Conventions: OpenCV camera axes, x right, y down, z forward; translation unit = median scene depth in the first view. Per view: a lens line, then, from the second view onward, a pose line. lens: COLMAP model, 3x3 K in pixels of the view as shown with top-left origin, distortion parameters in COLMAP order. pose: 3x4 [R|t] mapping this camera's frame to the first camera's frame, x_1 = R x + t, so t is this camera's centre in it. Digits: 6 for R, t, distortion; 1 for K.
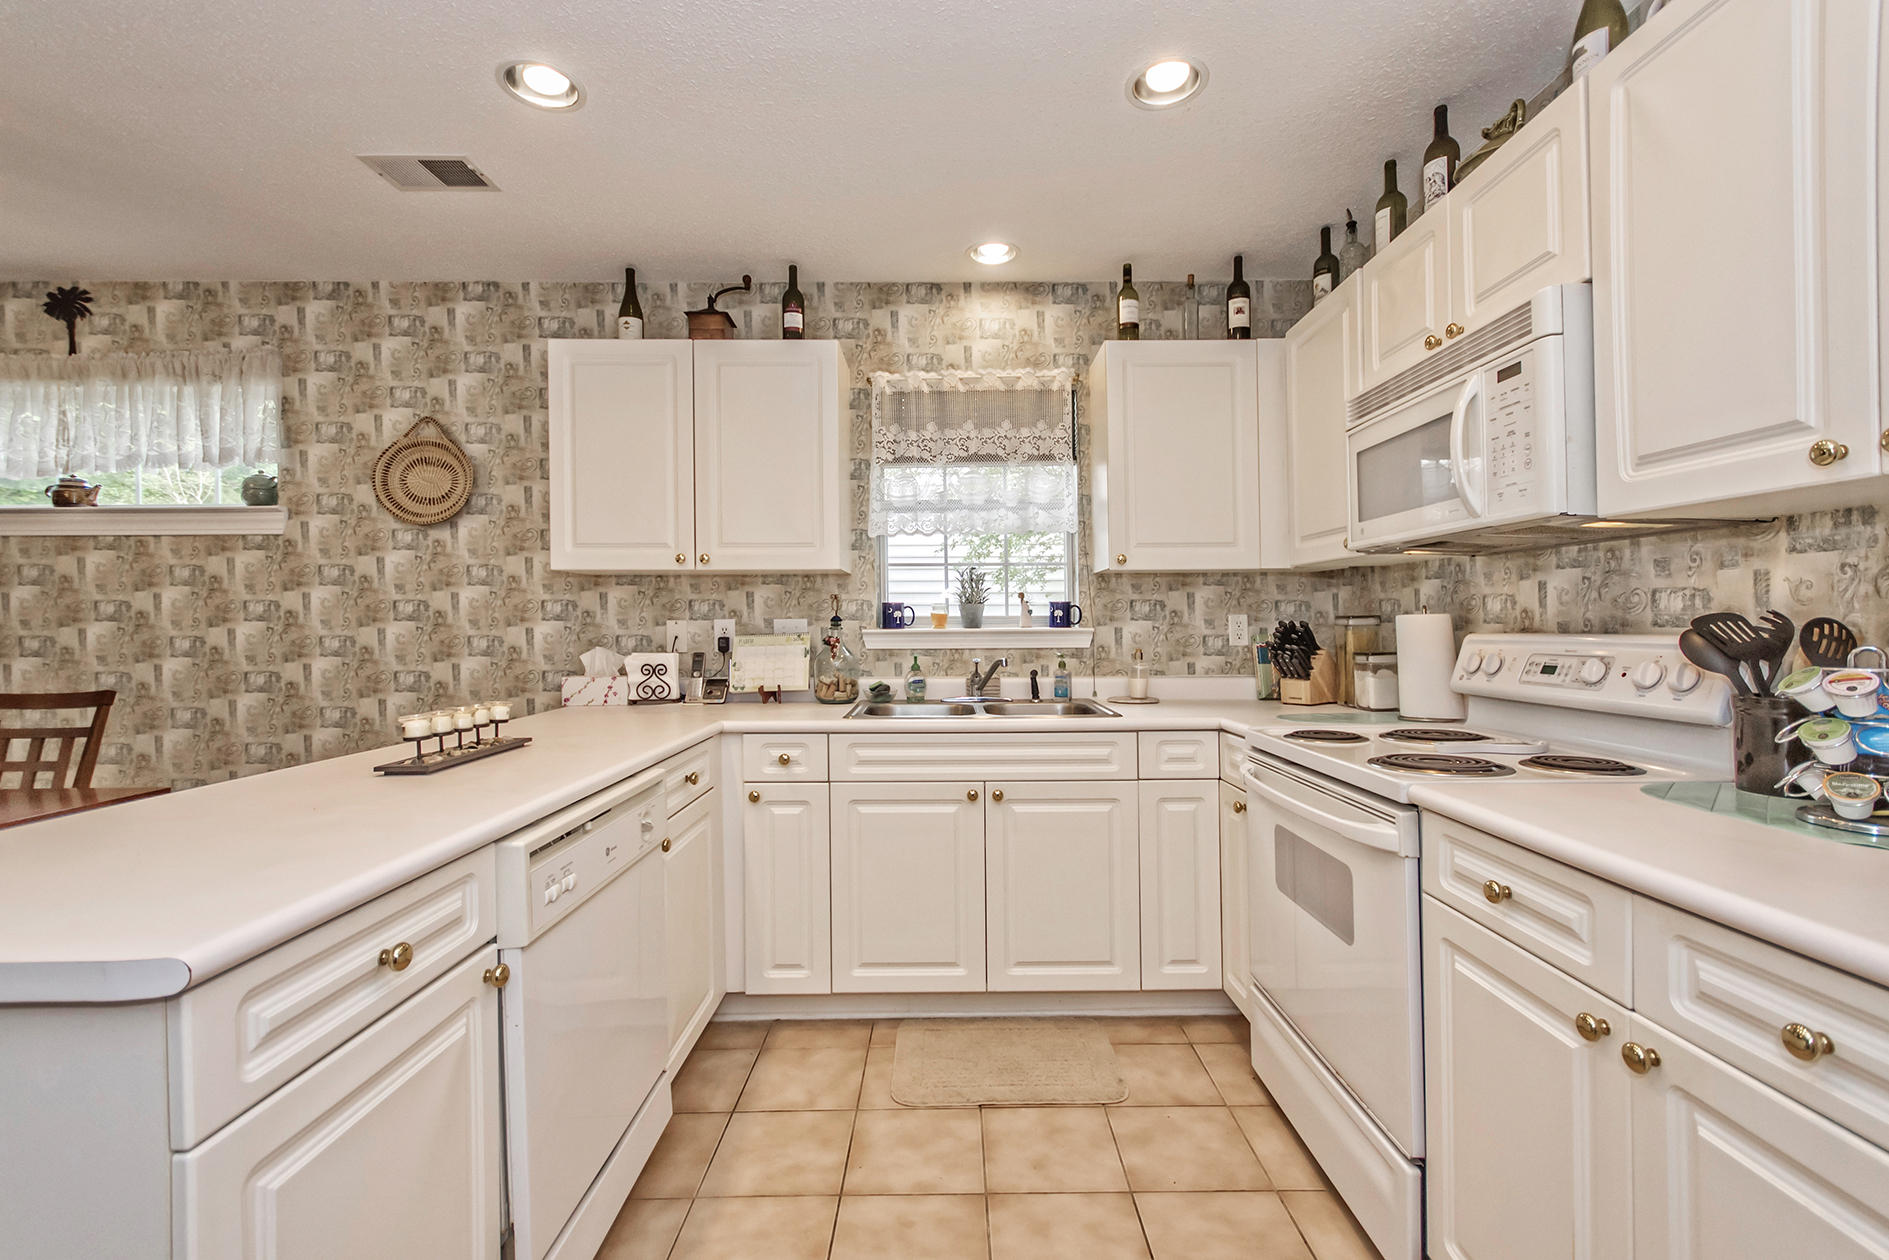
lens RADIAL K [[826.4, 0, 981.0], [0, 826.4, 619.1], [0, 0, 1]] dist [0.003253, 0.000856]
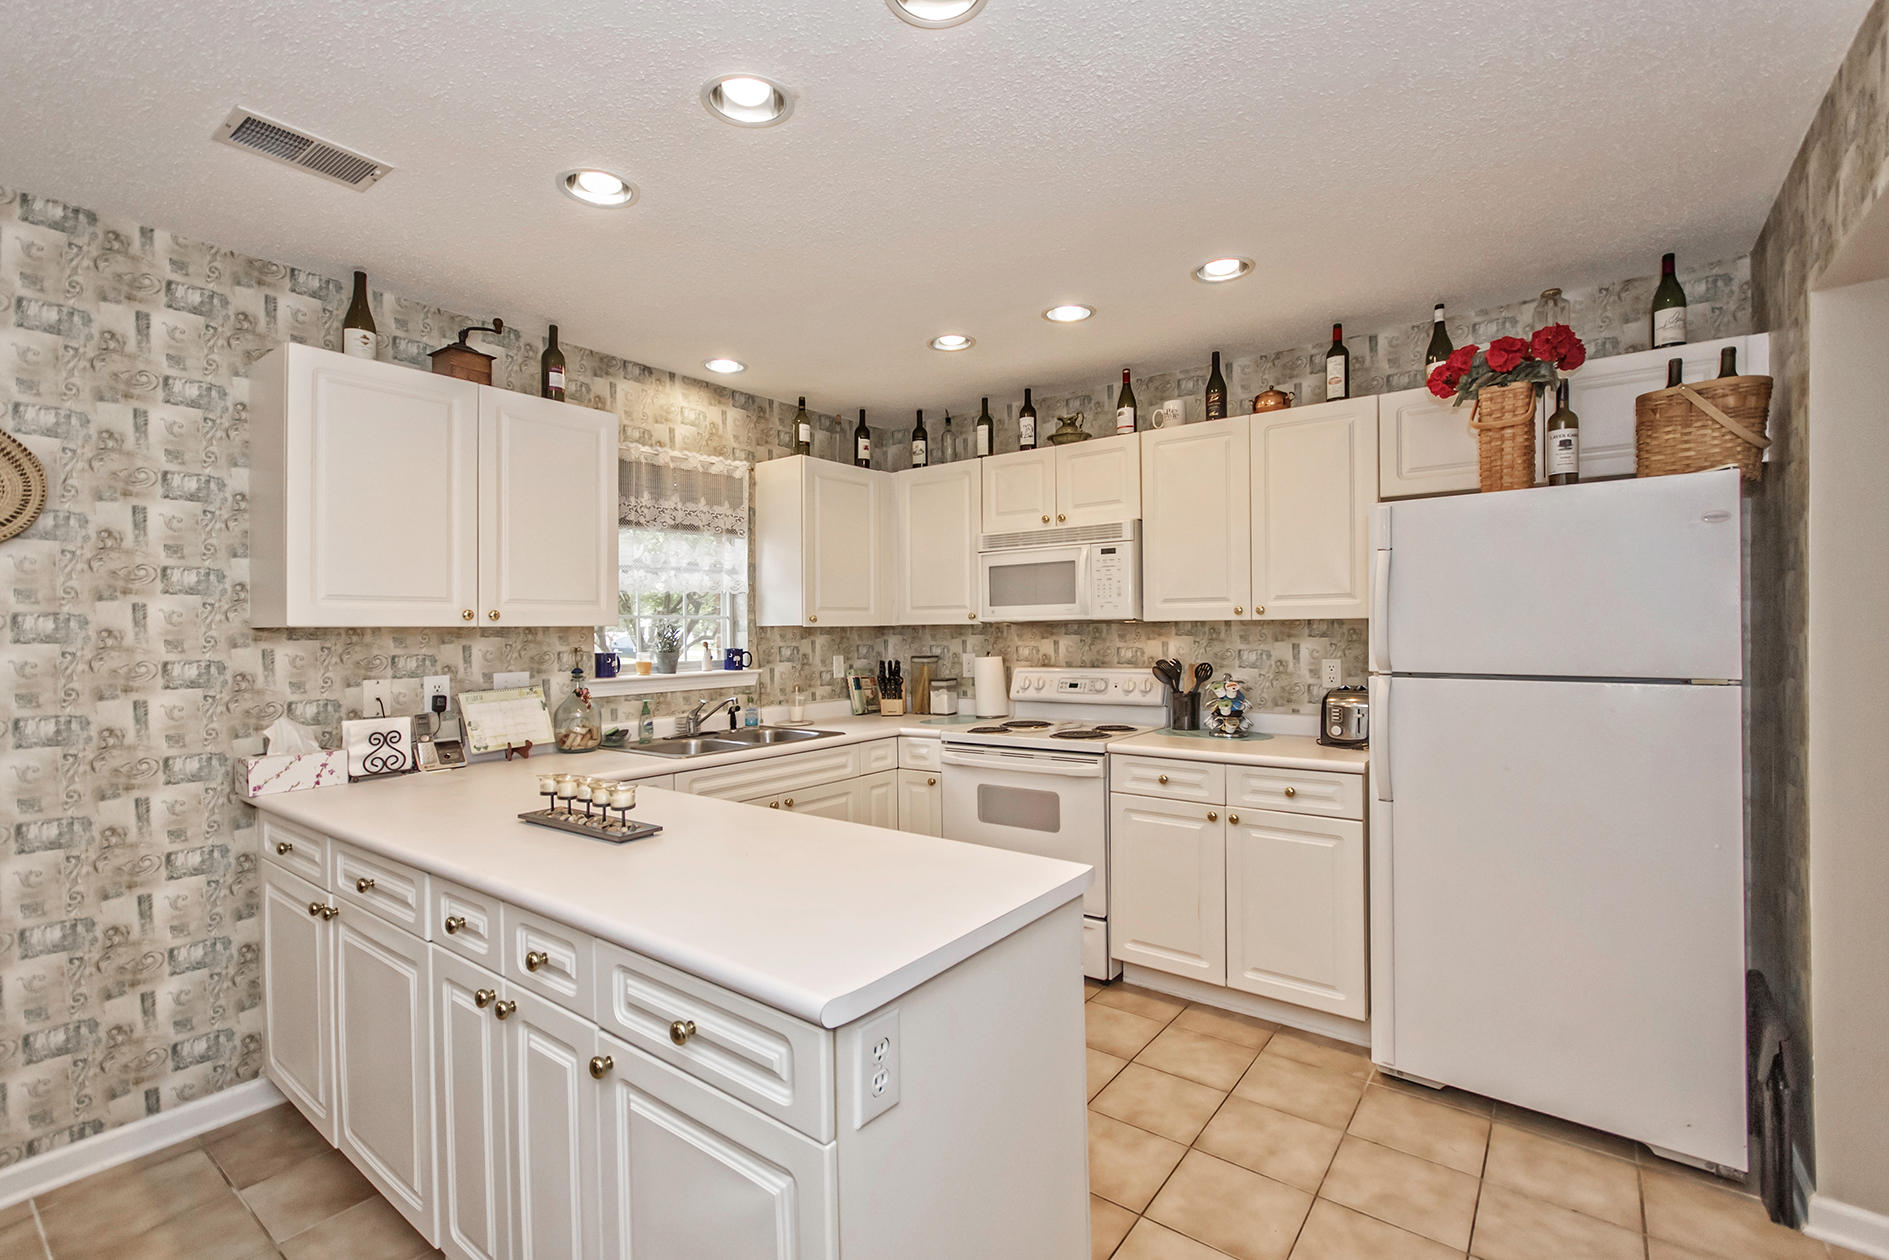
lens RADIAL K [[828.0, 0, 935.3], [0, 828.0, 632.9], [0, 0, 1]] dist [0.001971, 0.000541]
pose [[0.622010, -0.005585, 0.782989, -0.694184], [0.006411, 0.999977, 0.002039, -0.046173], [-0.782983, 0.003752, 0.622032, 0.000272]]
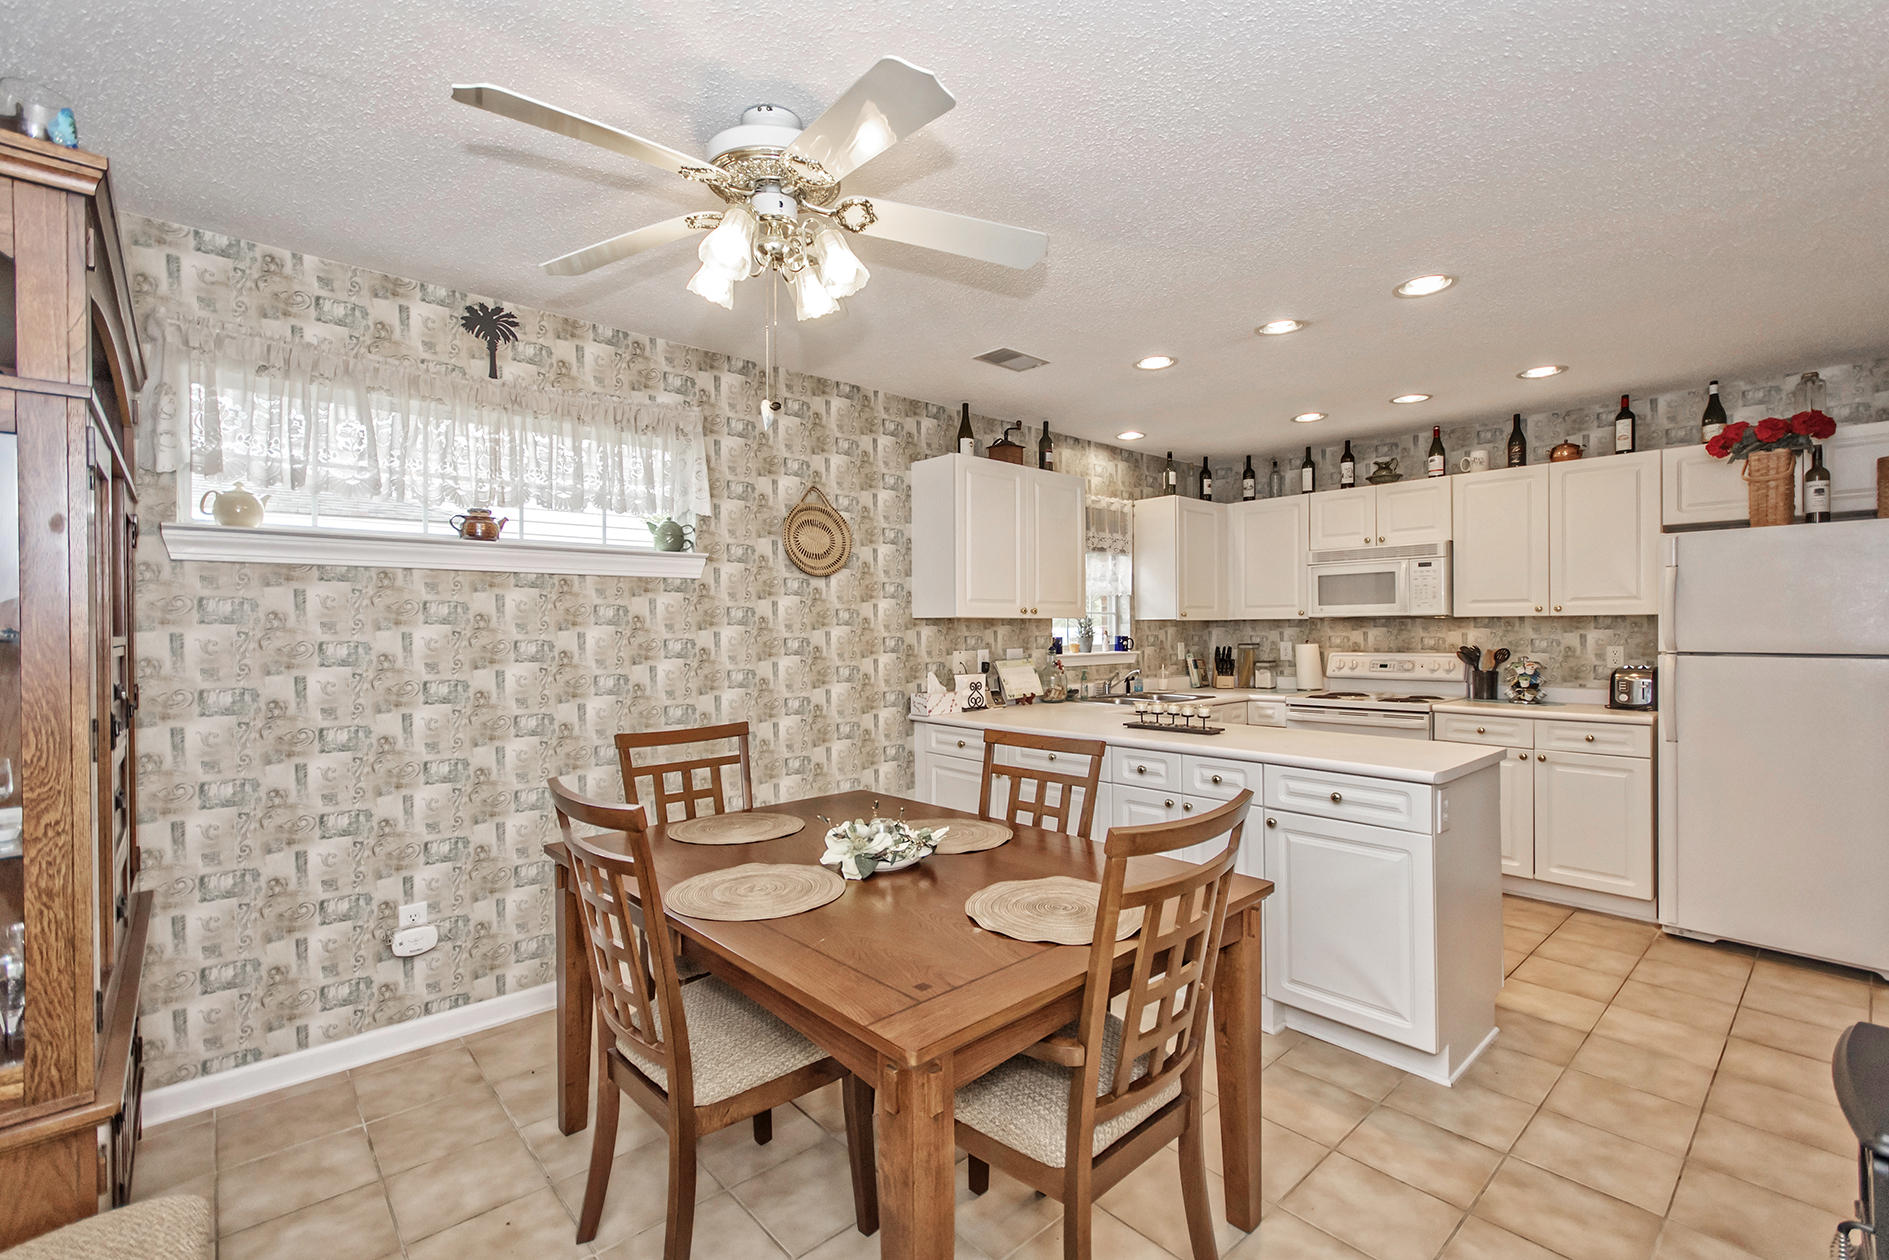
lens RADIAL K [[833.2, 0, 944.5], [0, 833.2, 630.0], [0, 0, 1]] dist [0.006225, 0.000490]
pose [[0.747170, -0.000399, 0.664633, -1.334589], [0.000310, 1.000000, 0.000252, -0.034531], [-0.664633, 0.000017, 0.747170, -0.040399]]
